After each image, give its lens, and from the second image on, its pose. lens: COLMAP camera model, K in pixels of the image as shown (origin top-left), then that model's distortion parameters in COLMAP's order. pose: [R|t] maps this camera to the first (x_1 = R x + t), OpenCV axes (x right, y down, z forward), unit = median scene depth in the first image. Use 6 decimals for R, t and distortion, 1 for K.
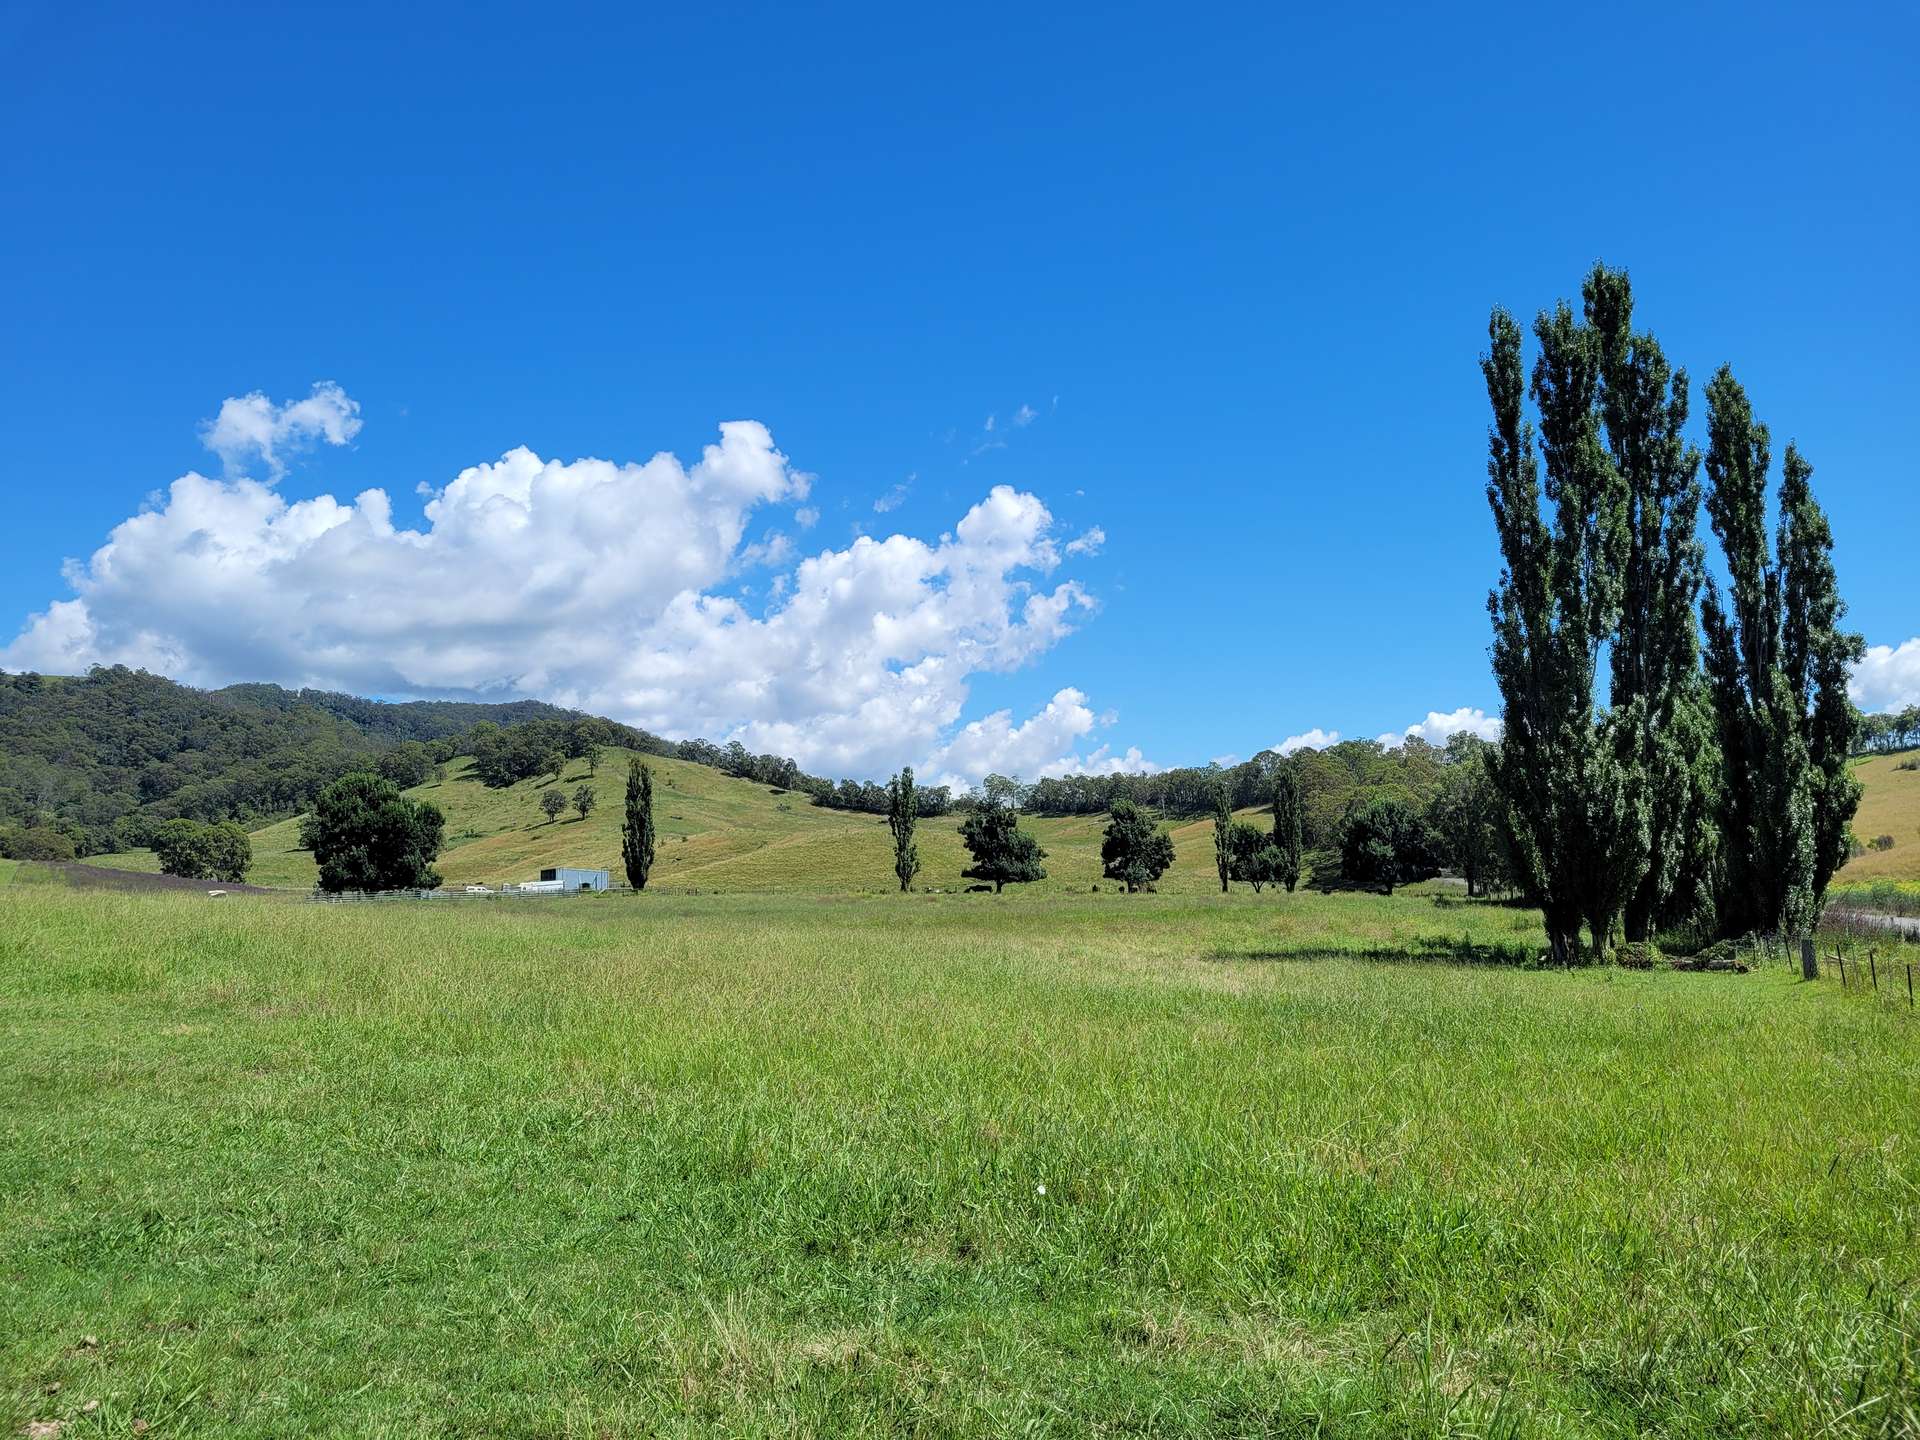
lens RADIAL K [[1449.0, 0, 959.2], [0, 1449.0, 719.2], [0, 0, 1]] dist [0.062622, -0.038361]
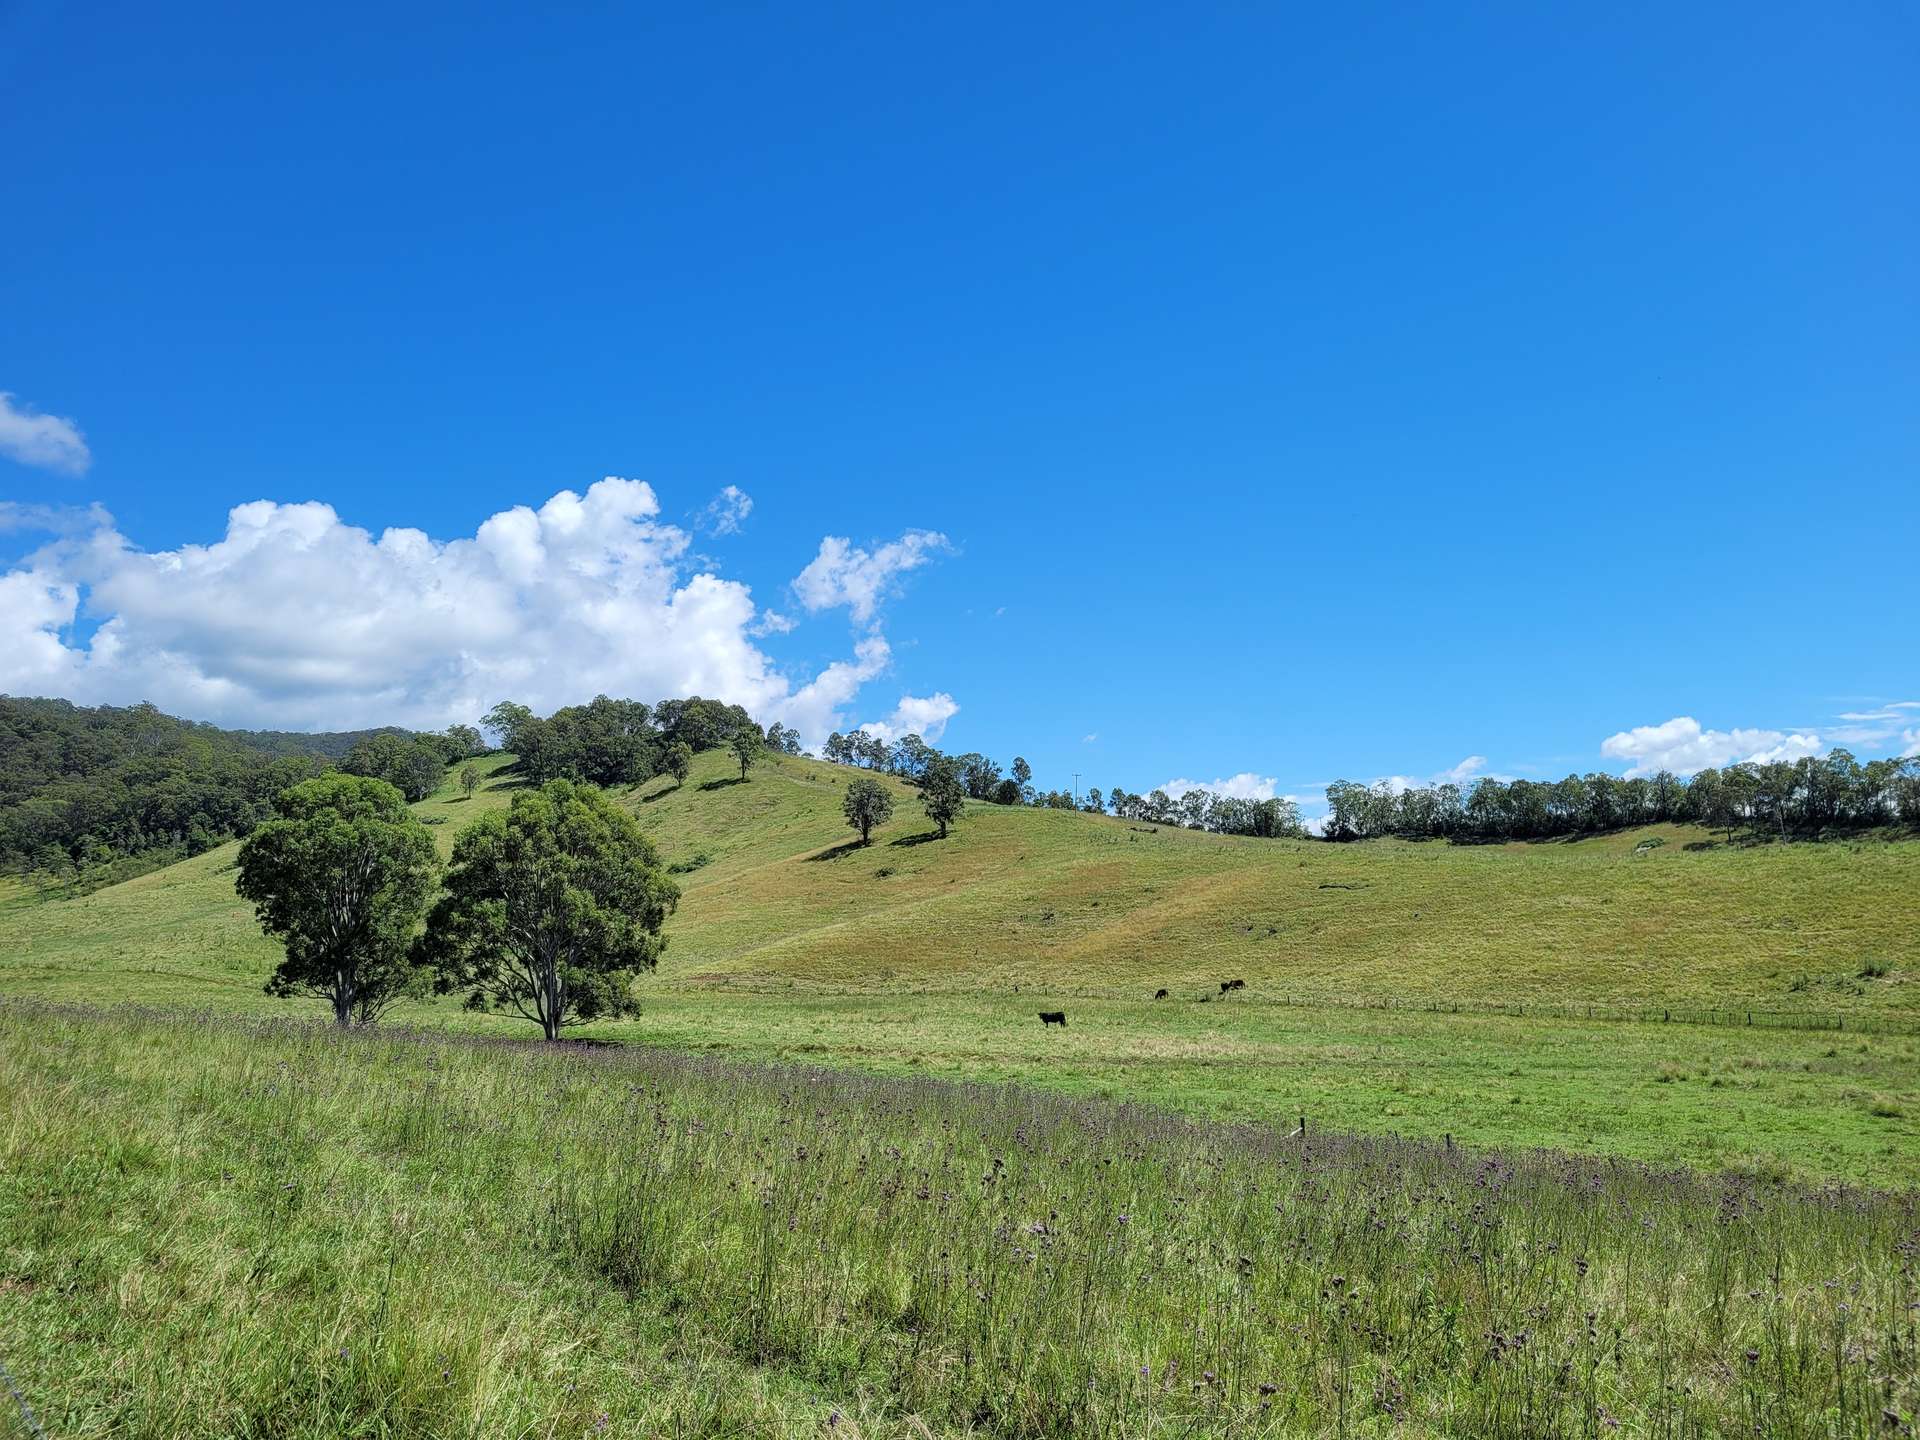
lens RADIAL K [[1449.0, 0, 954.0], [0, 1449.0, 713.5], [0, 0, 1]] dist [0.062622, -0.038361]
pose [[0.991034, 0.006708, 0.133443, -0.230963], [-0.000771, 0.999009, -0.044491, 0.035787], [-0.133609, 0.043989, 0.990057, 0.372732]]
